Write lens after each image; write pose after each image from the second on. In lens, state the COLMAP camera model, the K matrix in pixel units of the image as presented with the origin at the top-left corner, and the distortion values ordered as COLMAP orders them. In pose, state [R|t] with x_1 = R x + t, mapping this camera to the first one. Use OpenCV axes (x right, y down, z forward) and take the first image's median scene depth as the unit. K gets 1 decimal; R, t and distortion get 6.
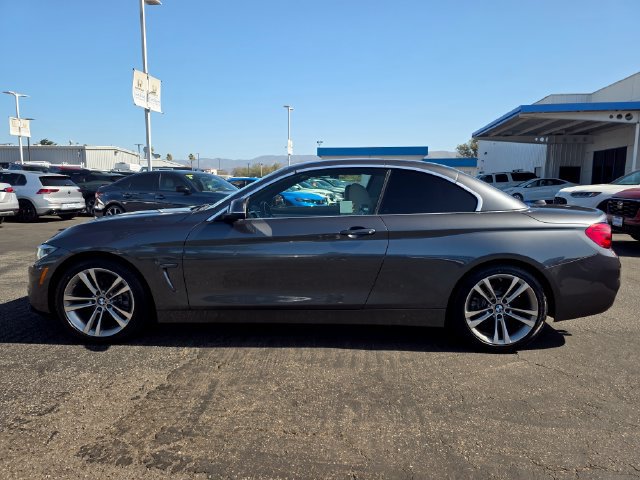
lens RADIAL K [[428.1, 0, 319.5], [0, 428.1, 240.2], [0, 0, 1]] dist [0.045753, -0.038019]
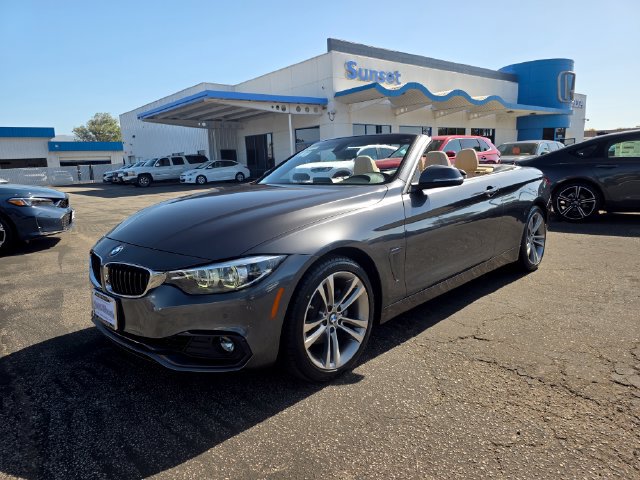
lens RADIAL K [[428.1, 0, 323.7], [0, 428.1, 240.9], [0, 0, 1]] dist [0.045753, -0.038019]
pose [[0.673861, -0.162002, 0.720879, -0.111701], [0.136594, 0.986163, 0.093934, -0.006043], [-0.726122, 0.035169, 0.686665, 0.057511]]
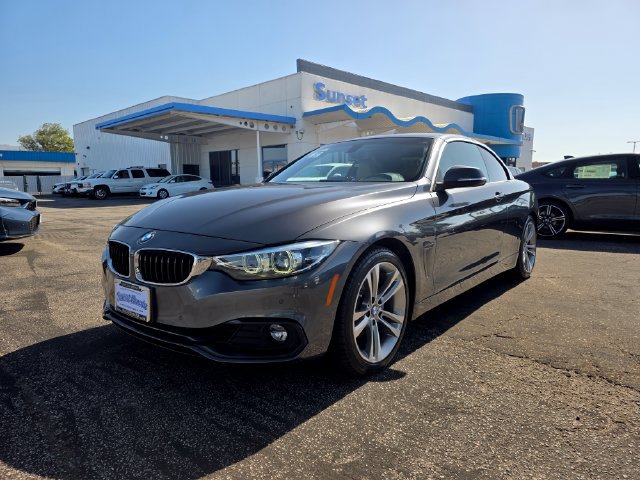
lens RADIAL K [[428.1, 0, 326.6], [0, 428.1, 243.0], [0, 0, 1]] dist [0.045753, -0.038019]
pose [[0.597991, -0.116912, 0.792930, -0.120798], [0.109998, 0.991914, 0.063295, -0.002207], [-0.793919, 0.049371, 0.606016, 0.070578]]
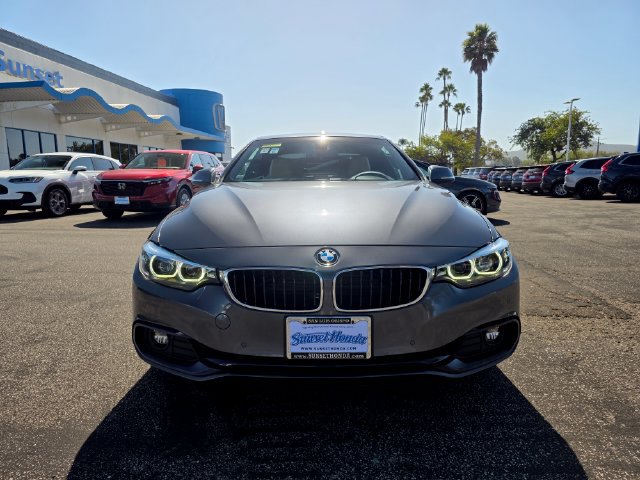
lens RADIAL K [[428.1, 0, 322.1], [0, 428.1, 242.5], [0, 0, 1]] dist [0.045753, -0.038019]
pose [[-0.034642, -0.158992, 0.986672, -0.137311], [0.137647, 0.977097, 0.162282, -0.013229], [-0.989875, 0.141435, -0.011964, 0.140908]]
